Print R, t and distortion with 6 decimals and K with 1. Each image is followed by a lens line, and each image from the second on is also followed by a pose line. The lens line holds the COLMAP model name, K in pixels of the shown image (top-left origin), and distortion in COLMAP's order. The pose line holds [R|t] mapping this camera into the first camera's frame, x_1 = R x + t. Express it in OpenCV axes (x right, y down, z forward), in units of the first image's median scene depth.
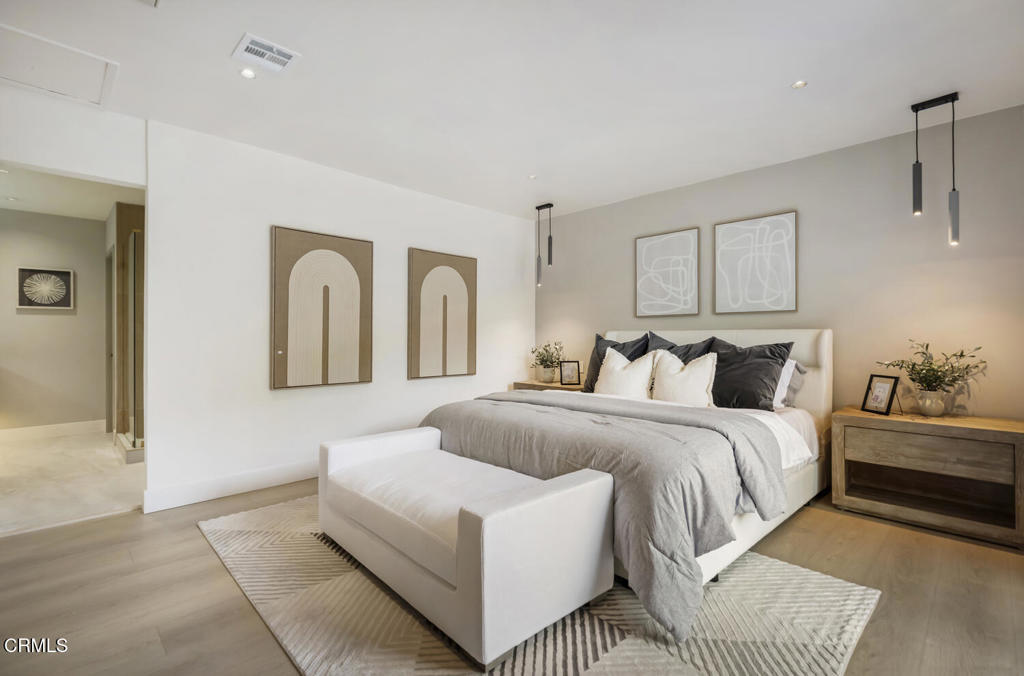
lens RADIAL K [[465.8, 0, 513.6], [0, 465.8, 339.8], [0, 0, 1]] dist [0.002135, 0.000966]
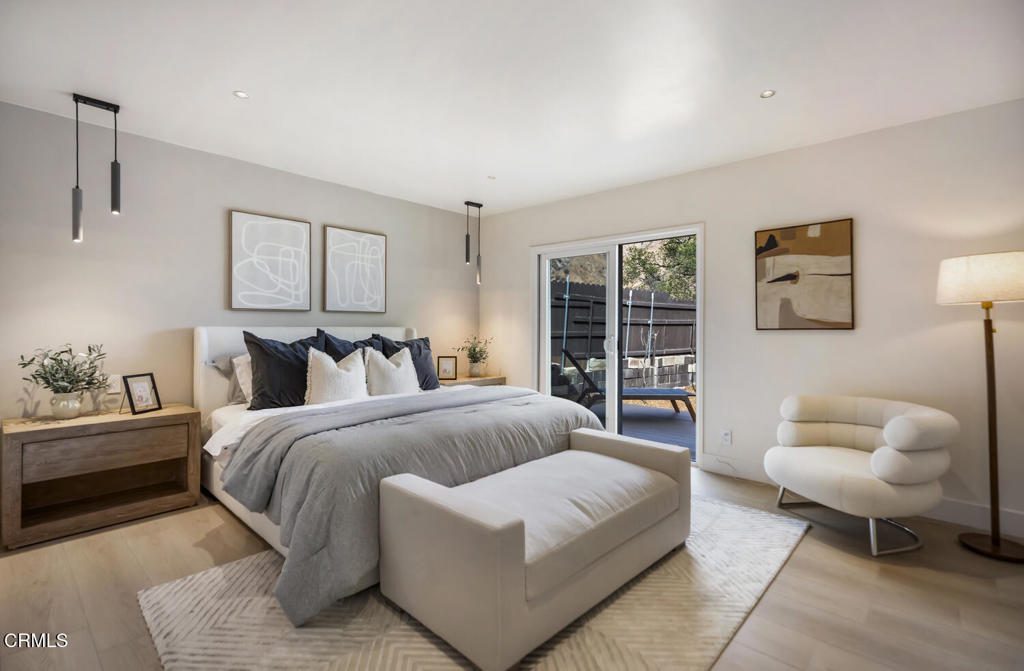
lens RADIAL K [[468.6, 0, 513.1], [0, 468.6, 327.8], [0, 0, 1]] dist [0.005182, 0.000754]
pose [[-0.059393, 0.009365, 0.998191, -0.606246], [0.014217, 0.999862, -0.008535, -0.004400], [-0.998133, 0.013685, -0.059518, 0.621561]]
